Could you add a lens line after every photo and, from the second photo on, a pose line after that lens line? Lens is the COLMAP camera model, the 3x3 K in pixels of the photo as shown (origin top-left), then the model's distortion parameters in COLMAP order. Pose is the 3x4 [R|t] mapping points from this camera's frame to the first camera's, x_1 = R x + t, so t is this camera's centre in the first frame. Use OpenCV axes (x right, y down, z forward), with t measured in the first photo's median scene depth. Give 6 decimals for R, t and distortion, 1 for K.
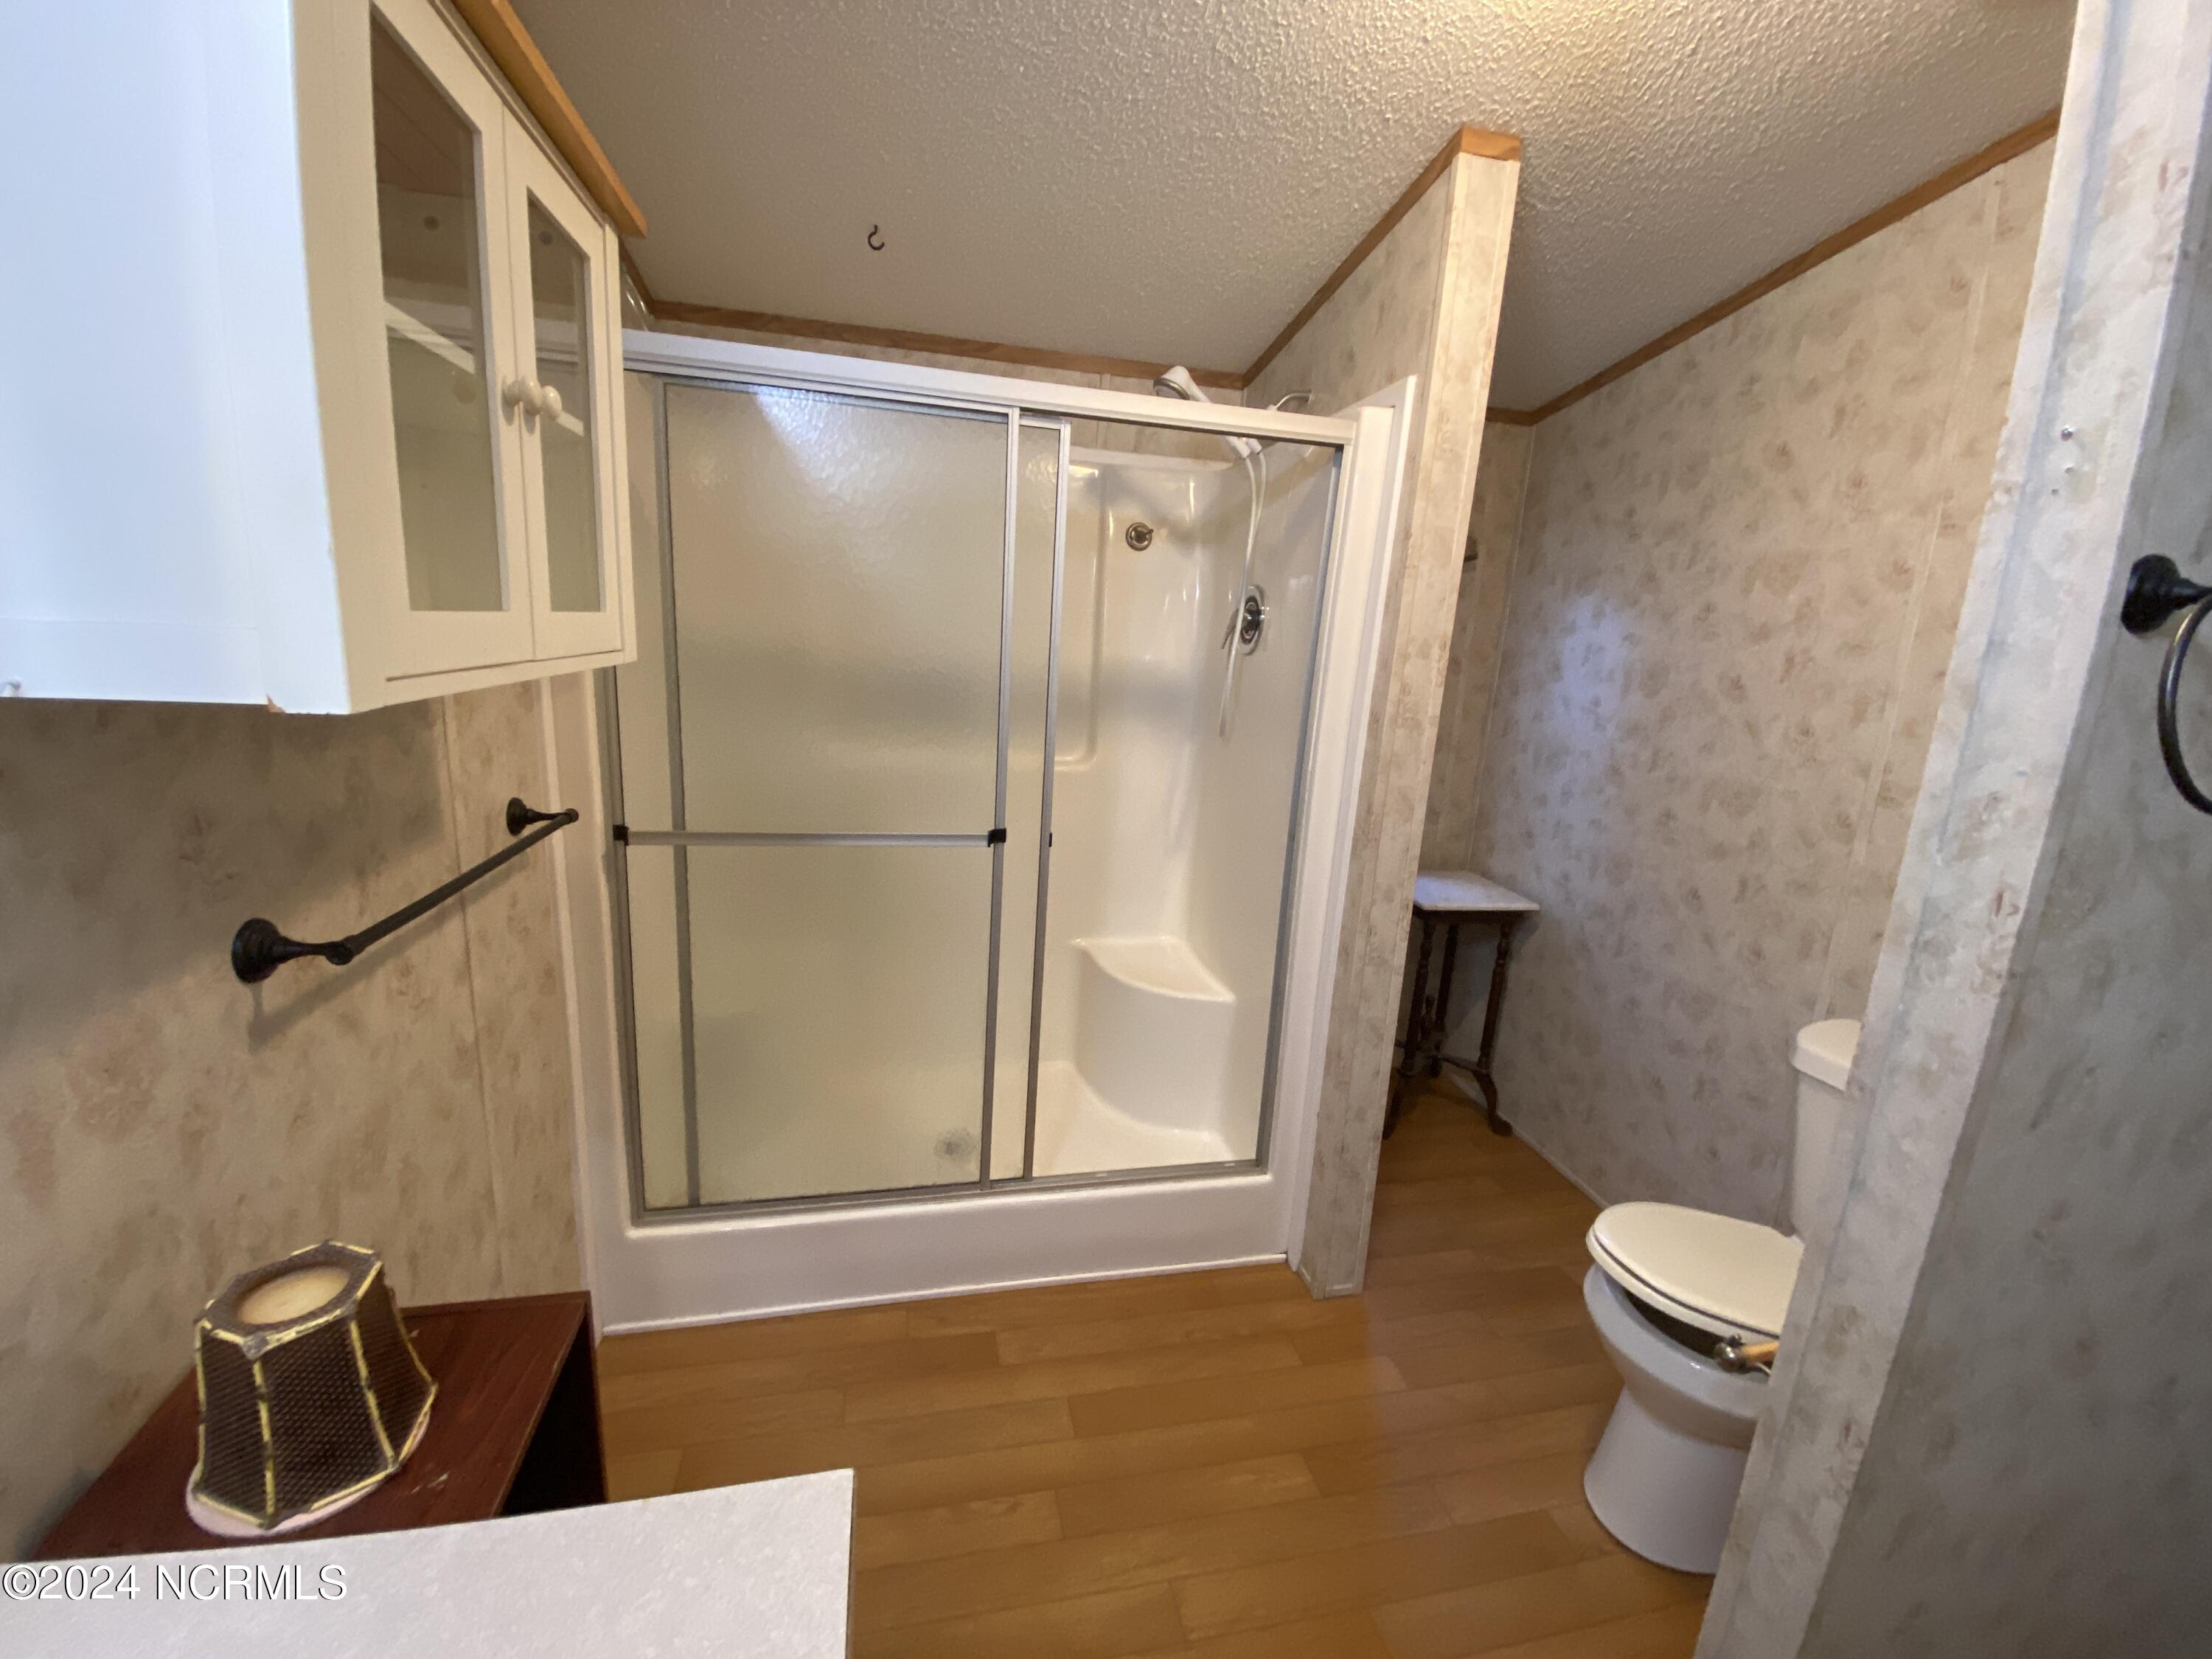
lens RADIAL K [[895.4, 0, 1107.9], [0, 895.4, 828.1], [0, 0, 1]] dist [0.029792, -0.024679]
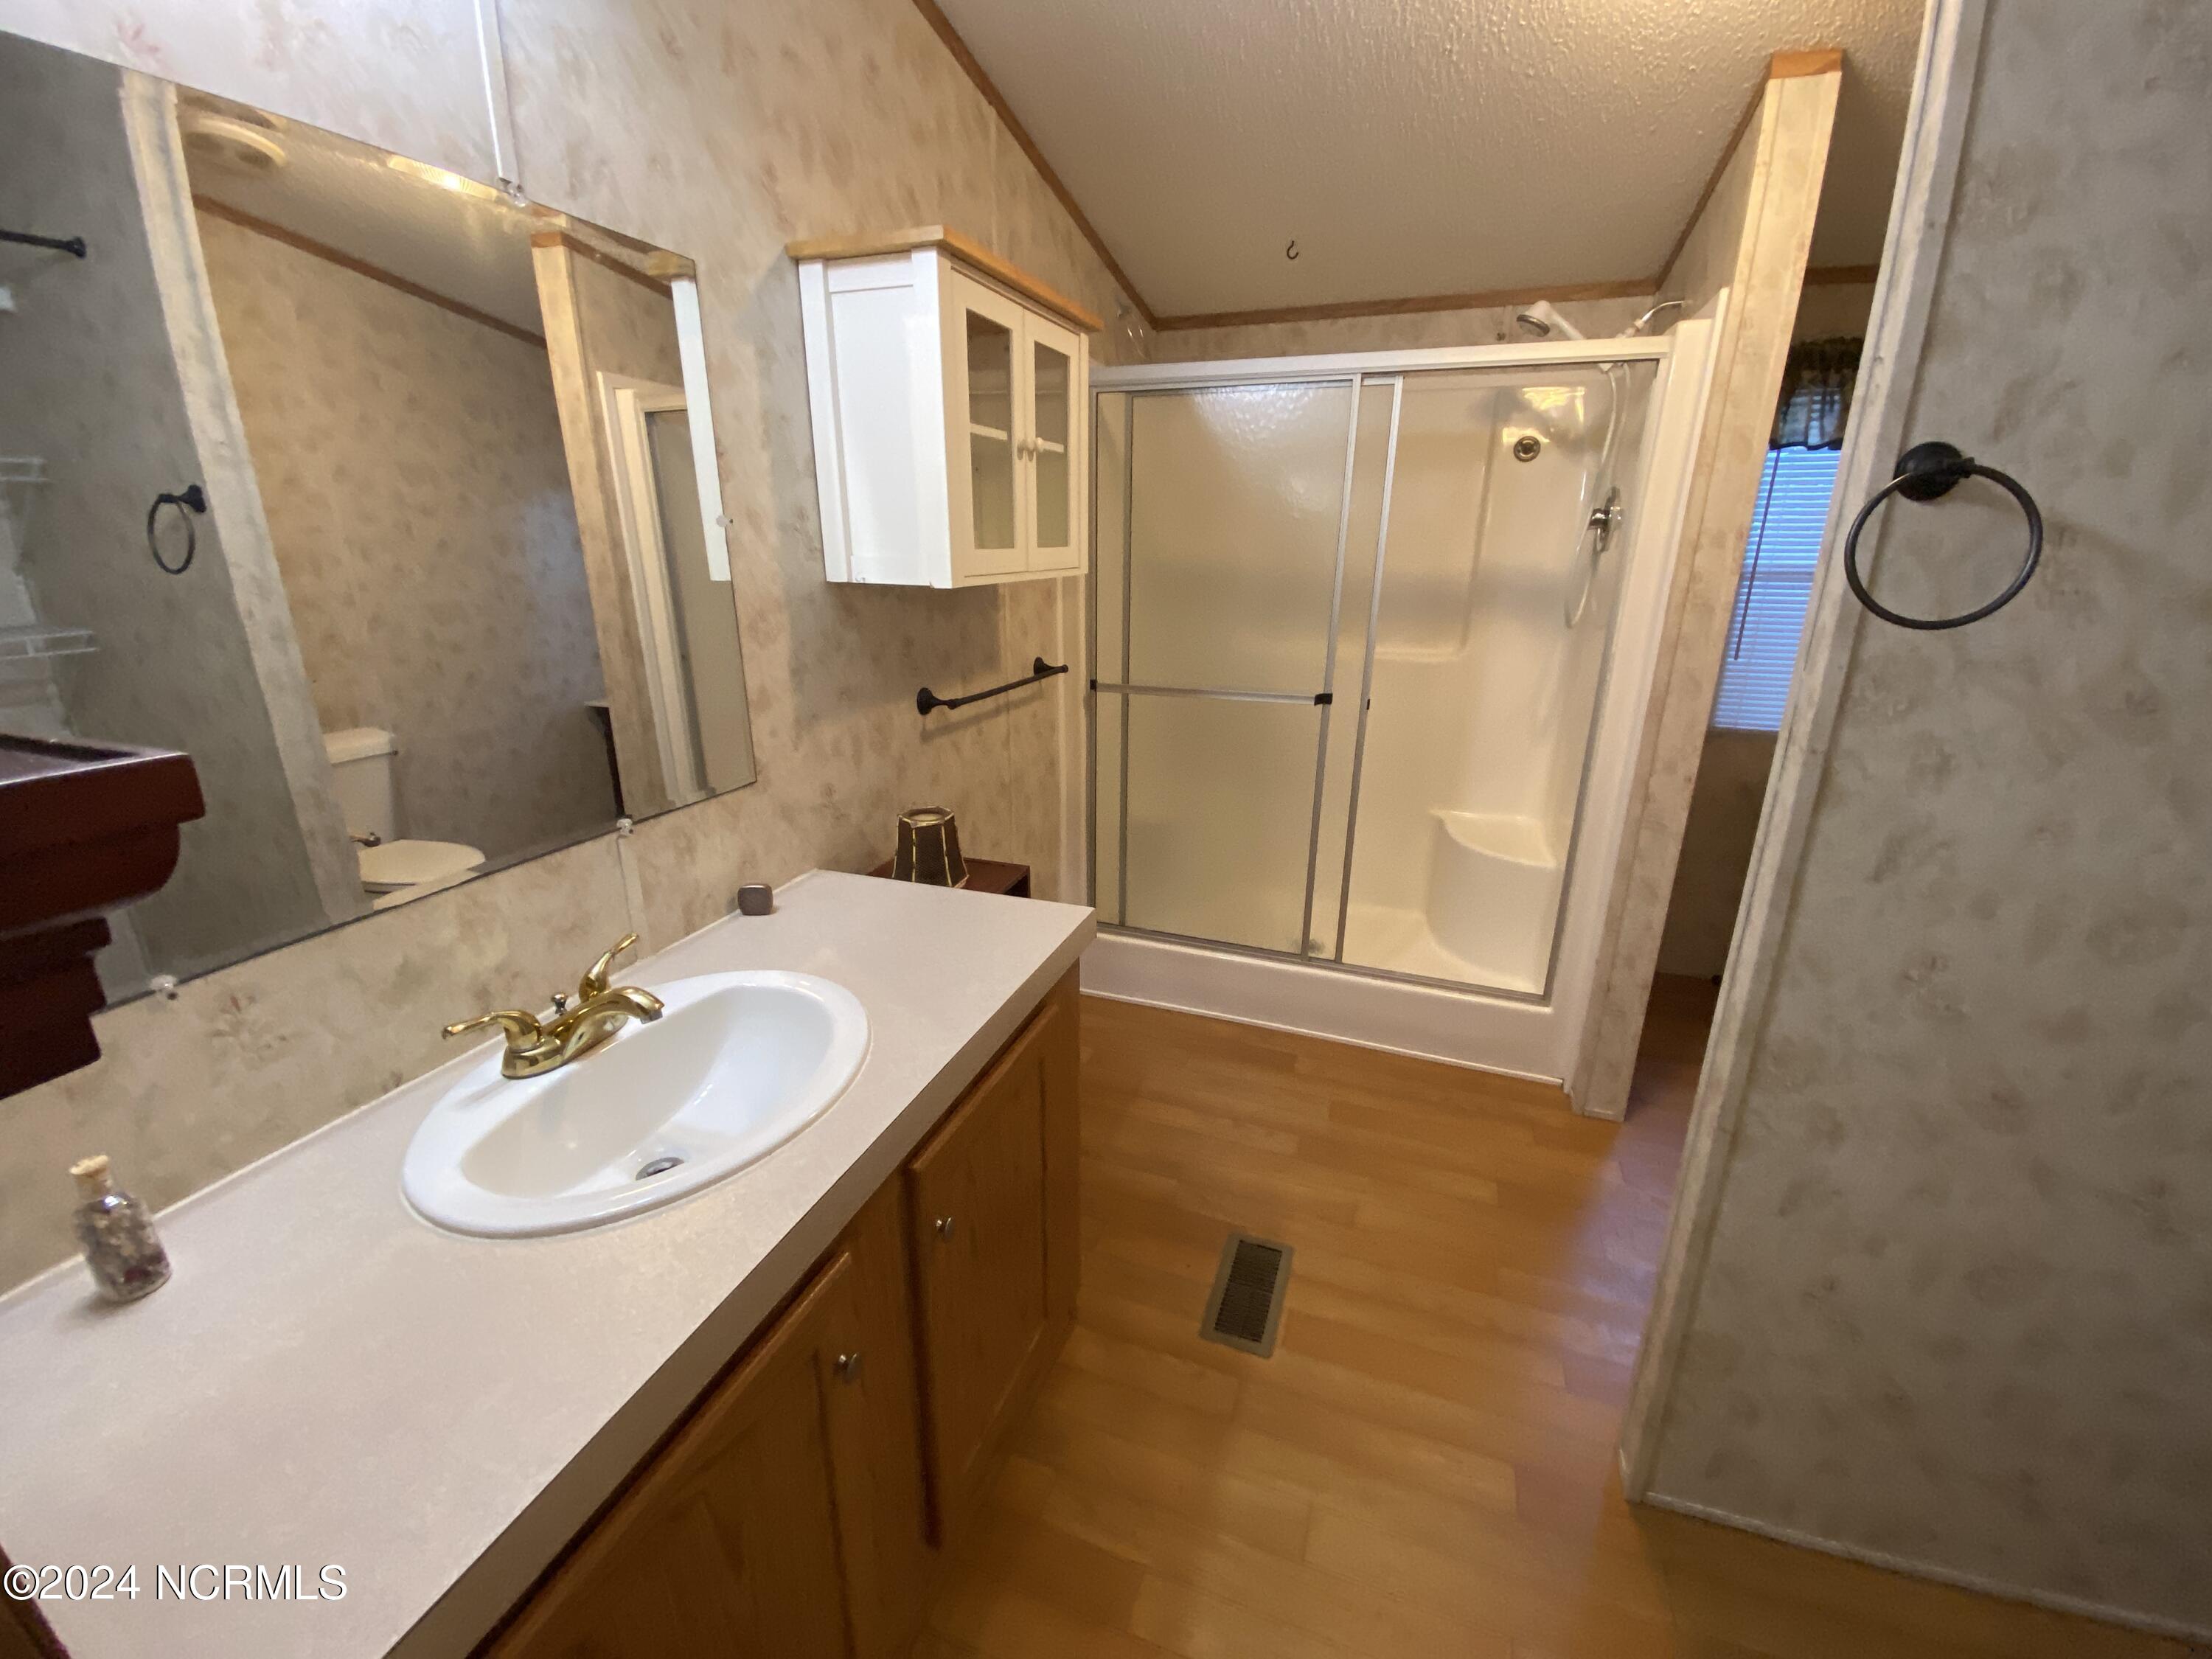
lens RADIAL K [[895.4, 0, 1107.9], [0, 895.4, 828.1], [0, 0, 1]] dist [0.029792, -0.024679]
pose [[0.839132, 0.114758, -0.531685, 0.390135], [-0.072720, 0.992384, 0.099426, 0.103953], [0.539045, -0.044767, 0.841086, -0.383027]]
